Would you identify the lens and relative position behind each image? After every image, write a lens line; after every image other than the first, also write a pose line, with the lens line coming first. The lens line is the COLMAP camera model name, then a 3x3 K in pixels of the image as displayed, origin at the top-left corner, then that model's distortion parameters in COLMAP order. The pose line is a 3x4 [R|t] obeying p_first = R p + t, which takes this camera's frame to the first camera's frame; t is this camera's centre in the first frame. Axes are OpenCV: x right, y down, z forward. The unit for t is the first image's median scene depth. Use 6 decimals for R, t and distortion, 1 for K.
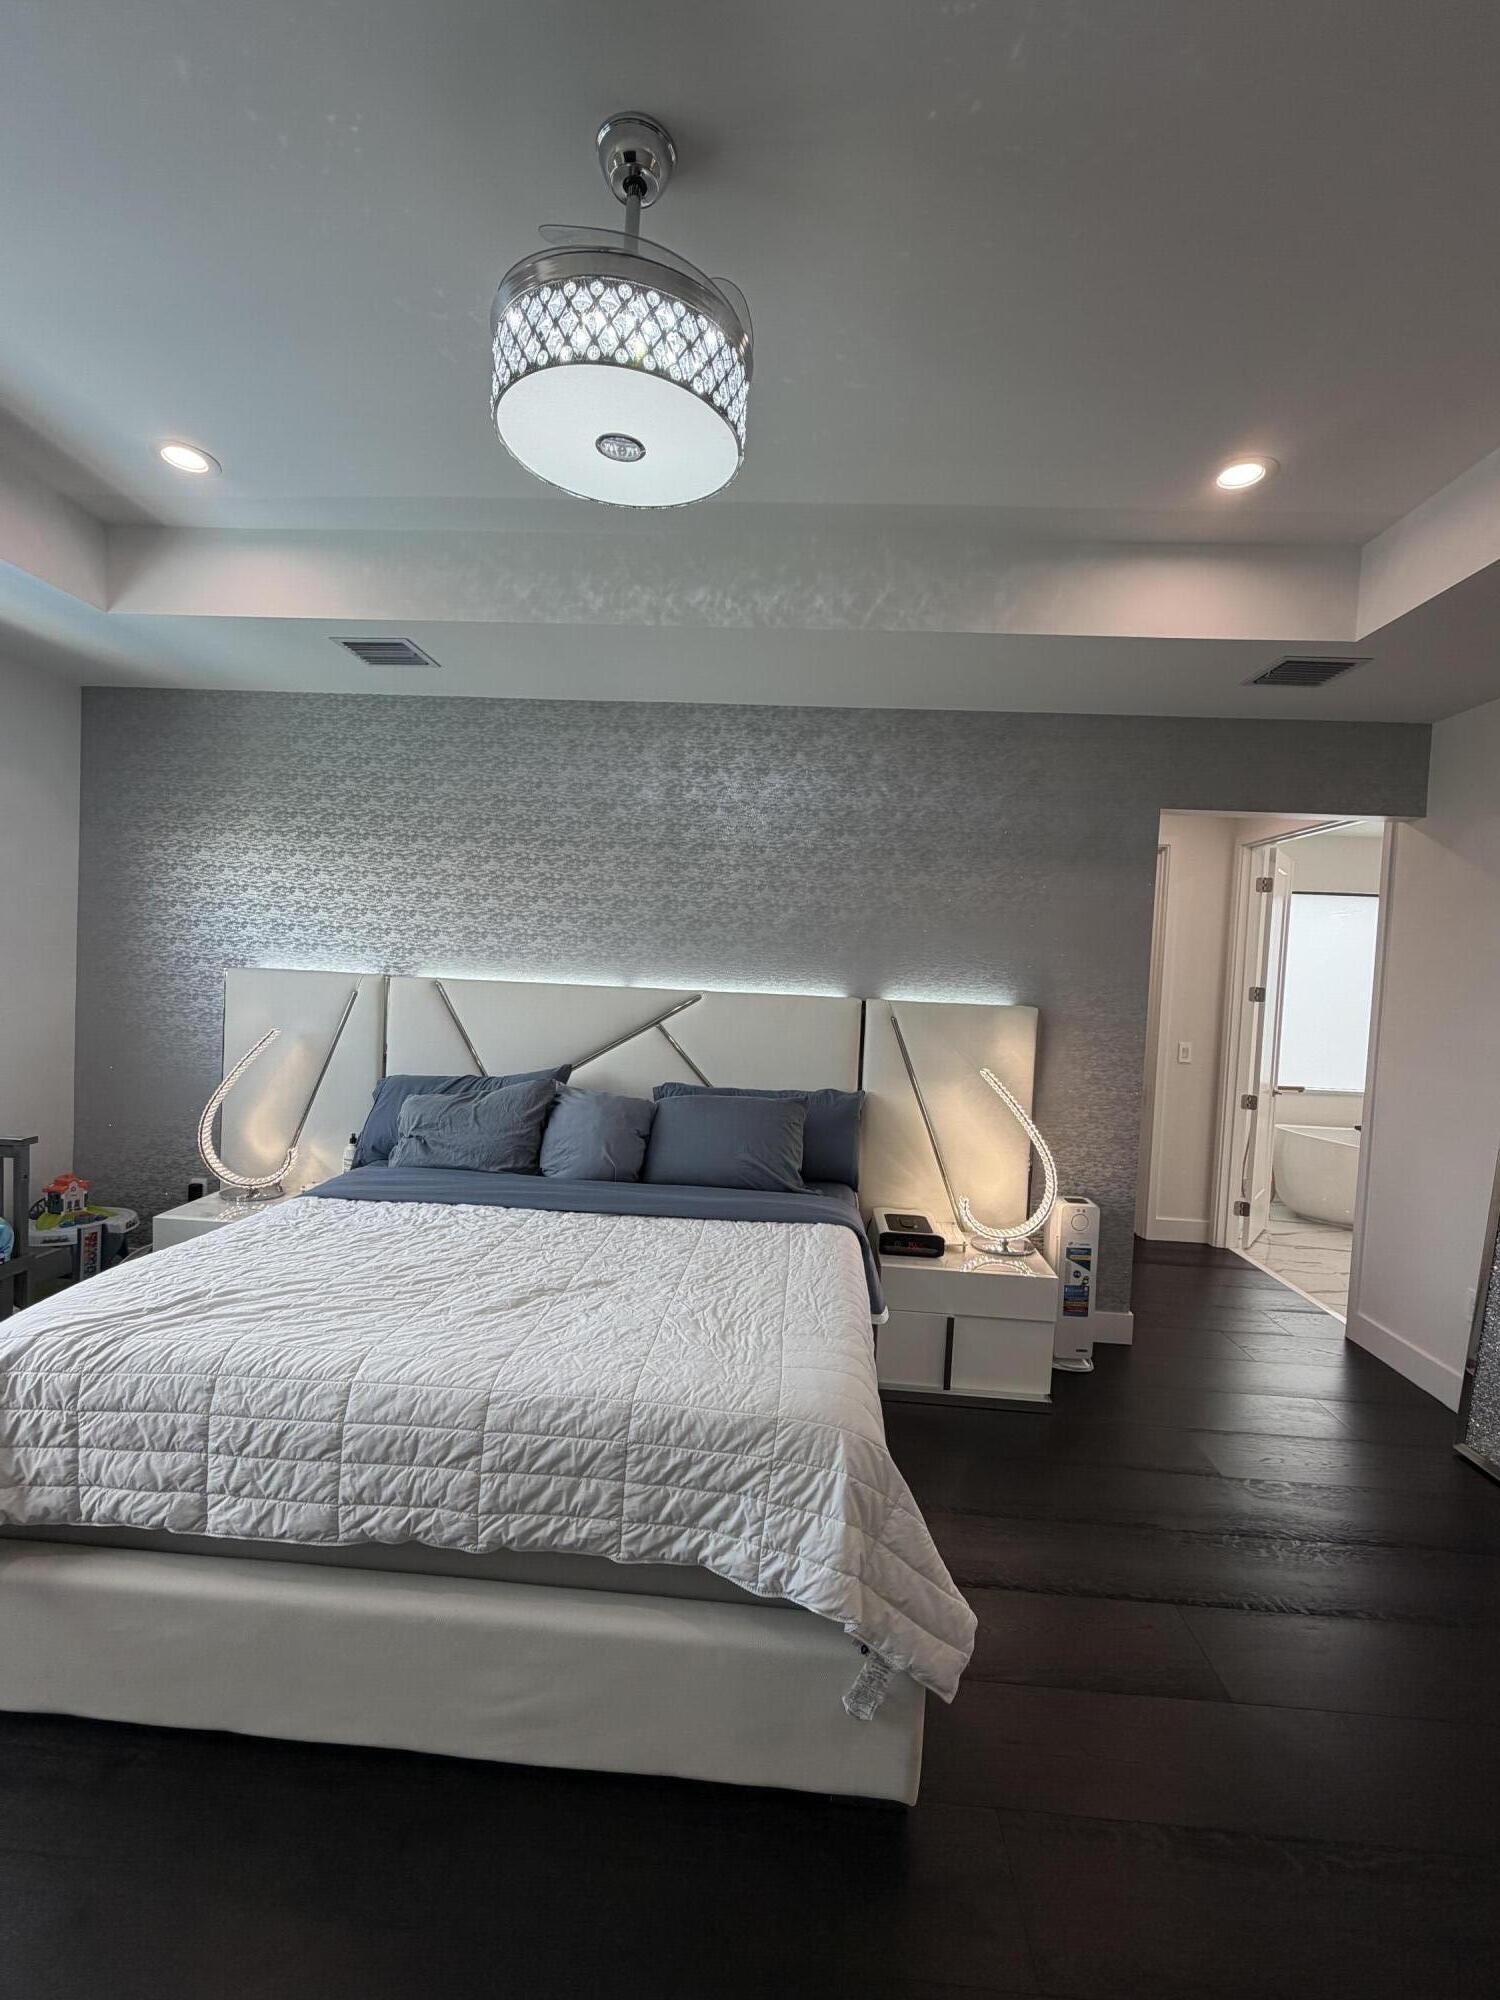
lens RADIAL K [[841.8, 0, 746.6], [0, 841.8, 999.4], [0, 0, 1]] dist [0.000145, 0.000524]
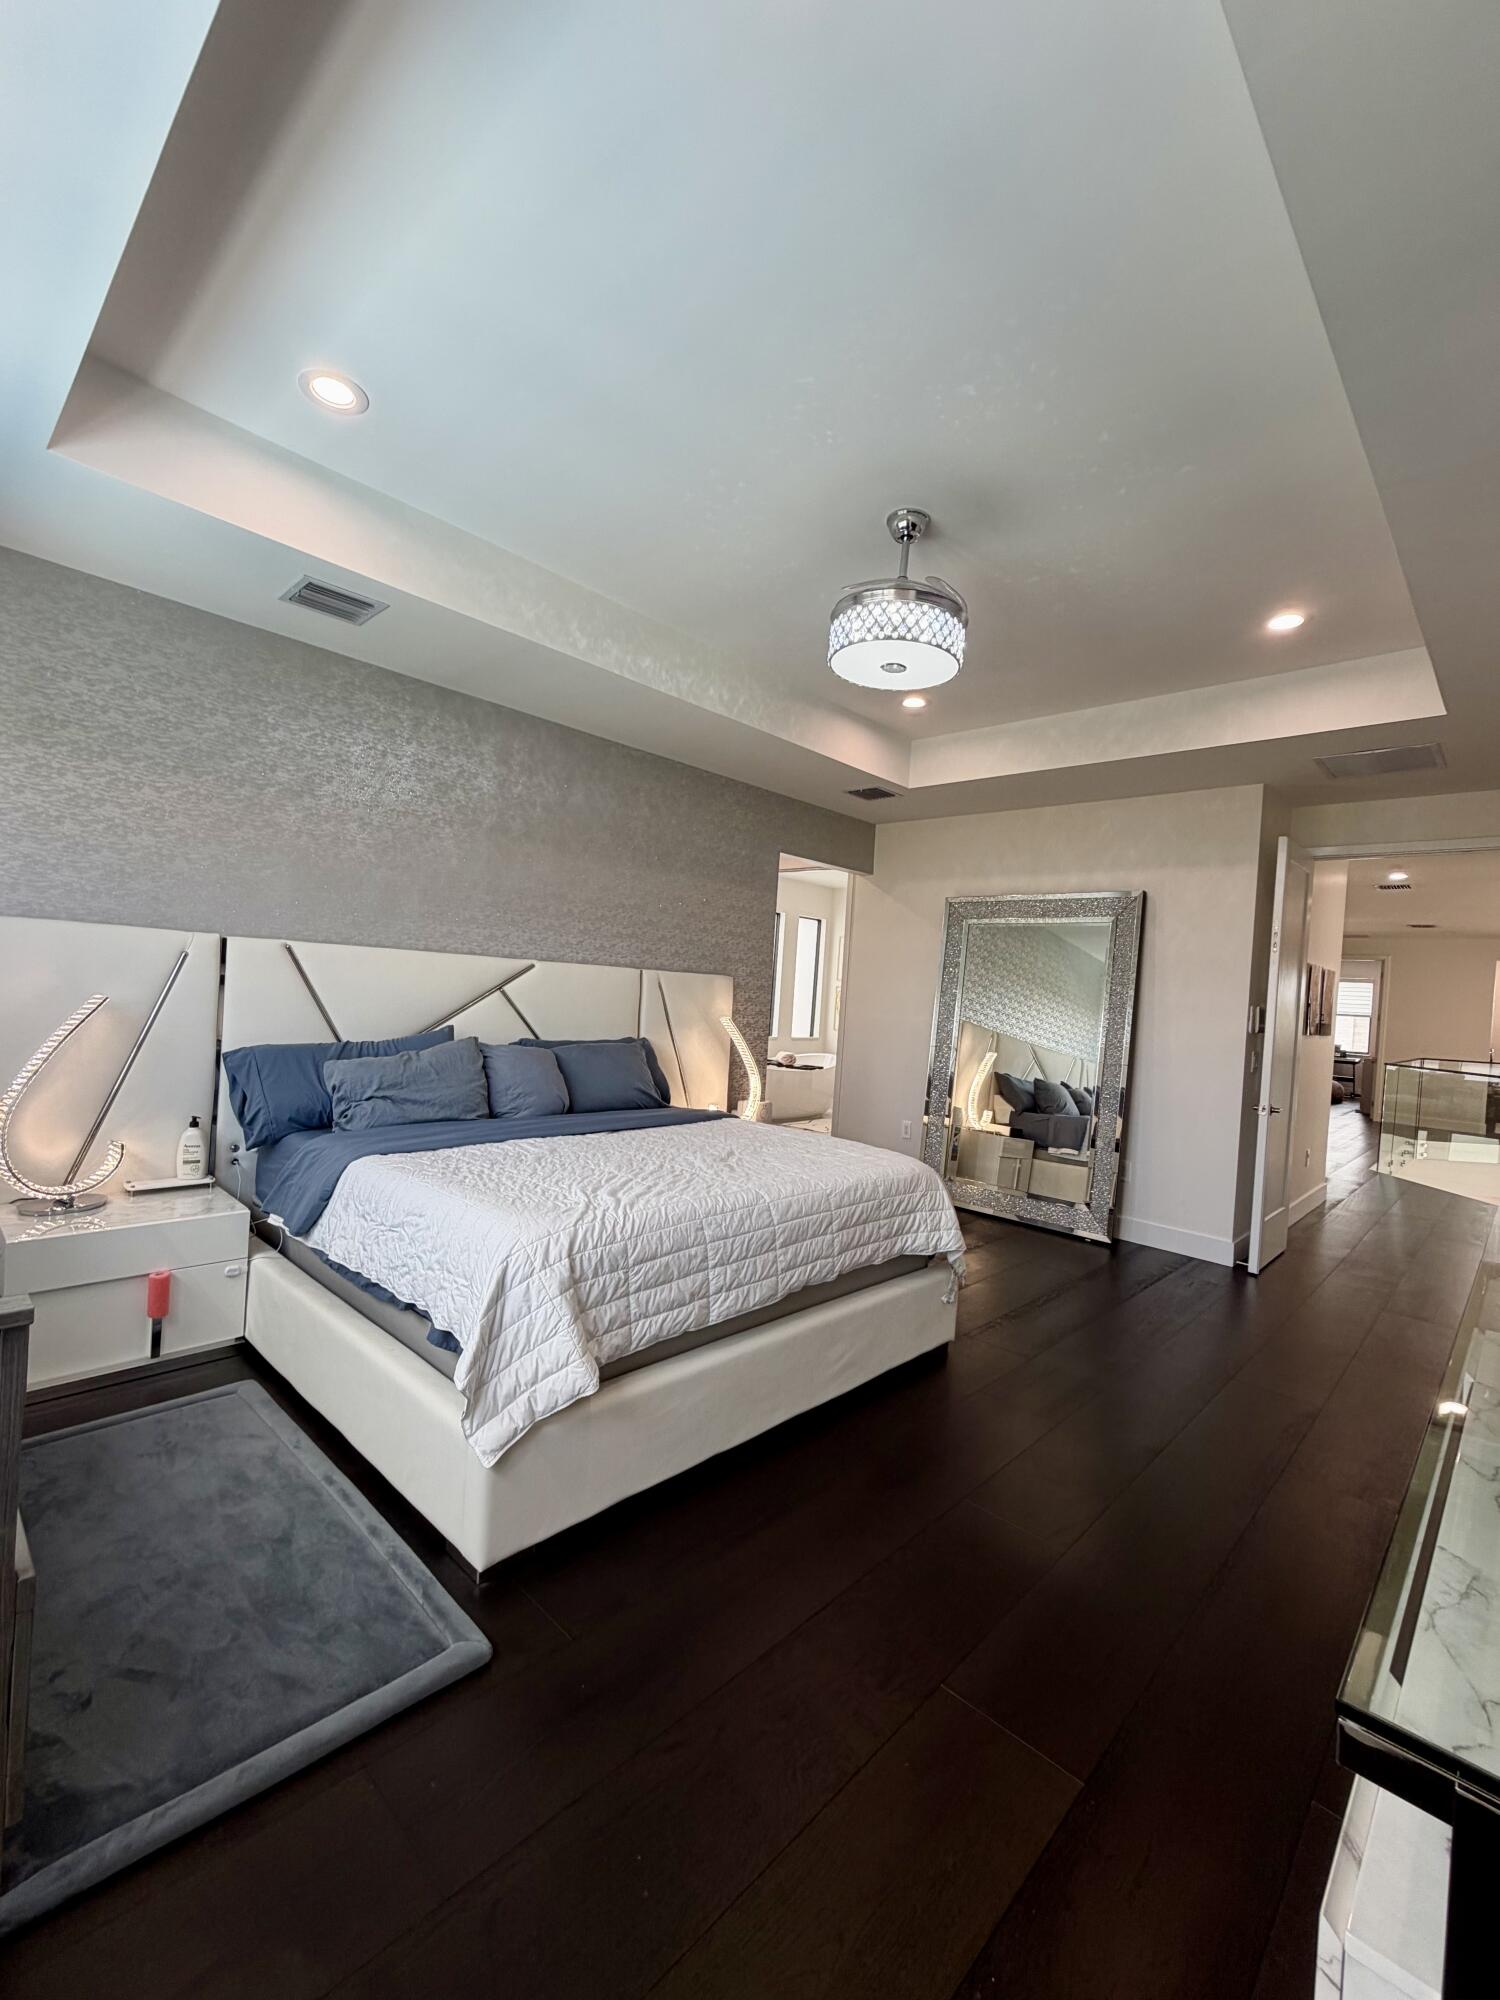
lens RADIAL K [[841.8, 0, 746.6], [0, 841.8, 999.4], [0, 0, 1]] dist [0.000145, 0.000524]
pose [[0.652589, -0.012284, 0.757613, -1.667677], [-0.004373, 0.999791, 0.019978, 0.042710], [-0.757700, -0.016350, 0.652399, 0.010746]]
